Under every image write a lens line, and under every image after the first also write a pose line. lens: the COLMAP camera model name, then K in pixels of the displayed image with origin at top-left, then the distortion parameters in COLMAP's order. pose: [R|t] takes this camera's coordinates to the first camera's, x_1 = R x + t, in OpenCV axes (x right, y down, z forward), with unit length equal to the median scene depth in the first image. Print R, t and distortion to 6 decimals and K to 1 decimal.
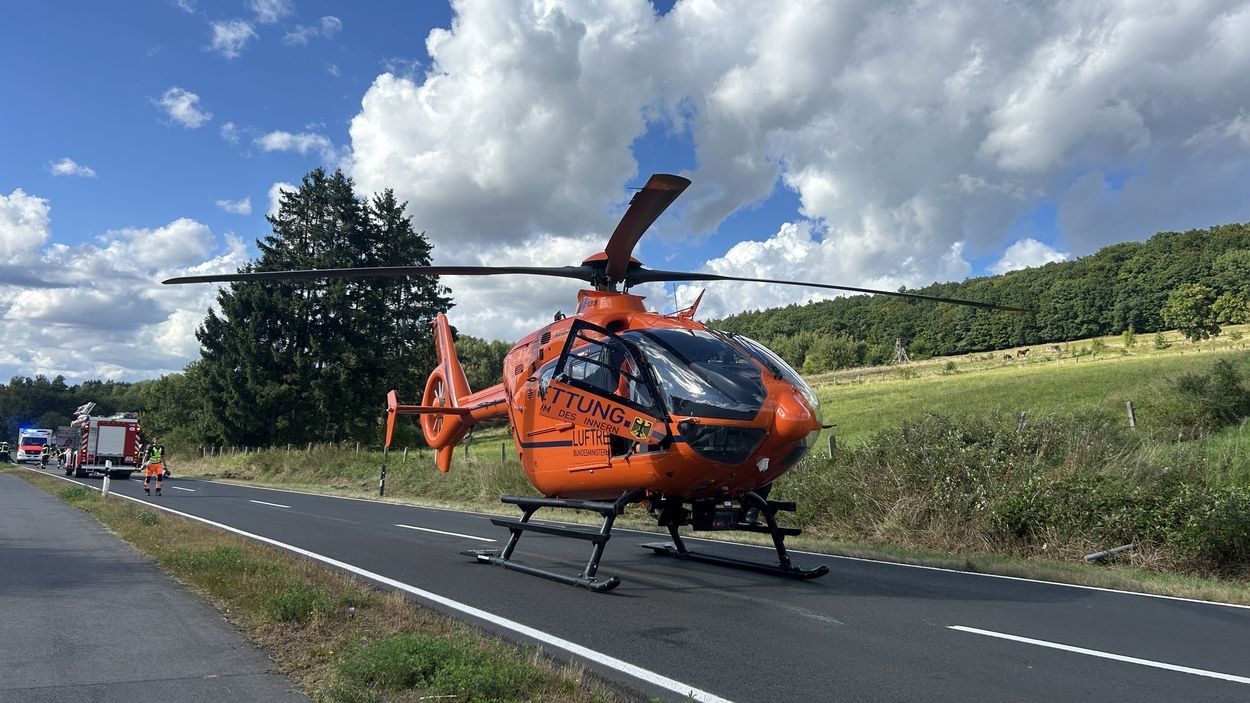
lens RADIAL K [[947.9, 0, 614.0], [0, 947.9, 393.9], [0, 0, 1]] dist [0.055943, -0.059751]
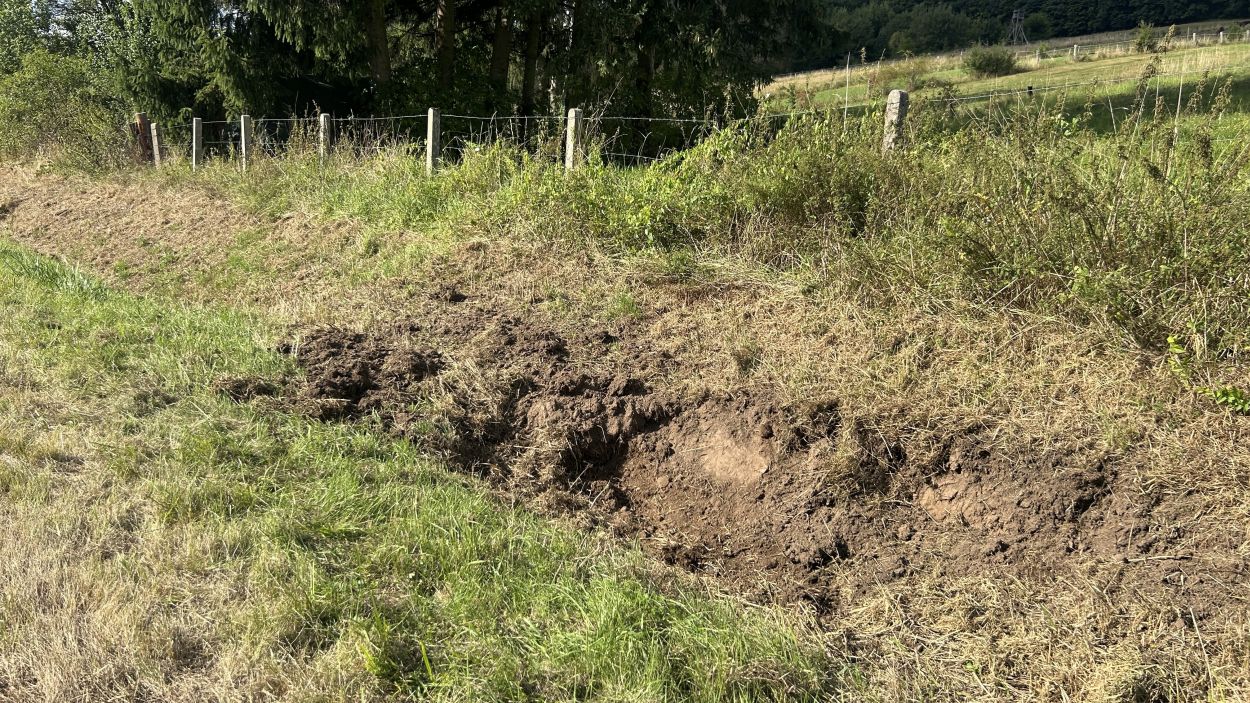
lens RADIAL K [[947.9, 0, 631.4], [0, 947.9, 349.0], [0, 0, 1]] dist [0.055943, -0.059751]
pose [[0.994586, -0.005535, 0.103772, -0.321495], [-0.021624, 0.965700, 0.258760, 0.044440], [-0.101645, -0.259603, 0.960351, 0.707291]]
